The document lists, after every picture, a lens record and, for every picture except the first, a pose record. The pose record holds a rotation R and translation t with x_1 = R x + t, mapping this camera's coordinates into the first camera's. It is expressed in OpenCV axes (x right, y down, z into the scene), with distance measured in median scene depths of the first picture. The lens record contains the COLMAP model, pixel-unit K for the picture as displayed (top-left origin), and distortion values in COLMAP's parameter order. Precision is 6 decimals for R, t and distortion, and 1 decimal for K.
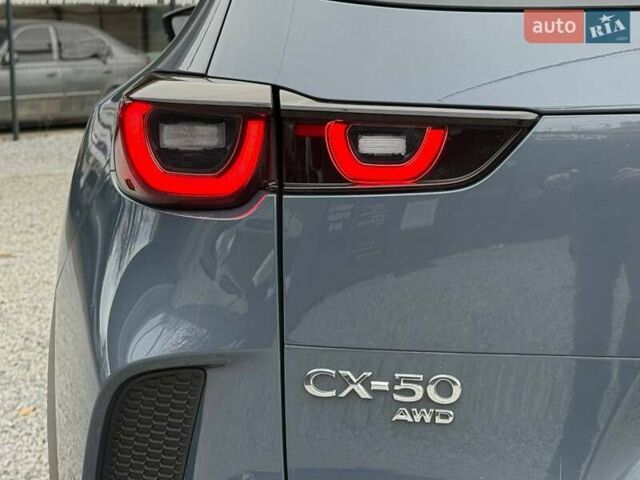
lens RADIAL K [[1360.1, 0, 320.0], [0, 1360.1, 240.0], [0, 0, 1]] dist [0.113713, 0.185026]
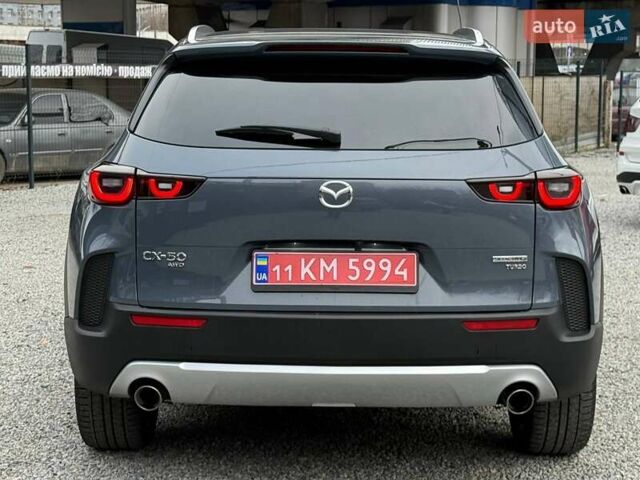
lens RADIAL K [[1360.1, 0, 320.0], [0, 1360.1, 240.0], [0, 0, 1]] dist [0.113713, 0.185026]
pose [[0.999840, 0.017530, -0.003645, 0.109320], [-0.017661, 0.999049, -0.039855, 0.047715], [0.002943, 0.039913, 0.999199, -0.588738]]
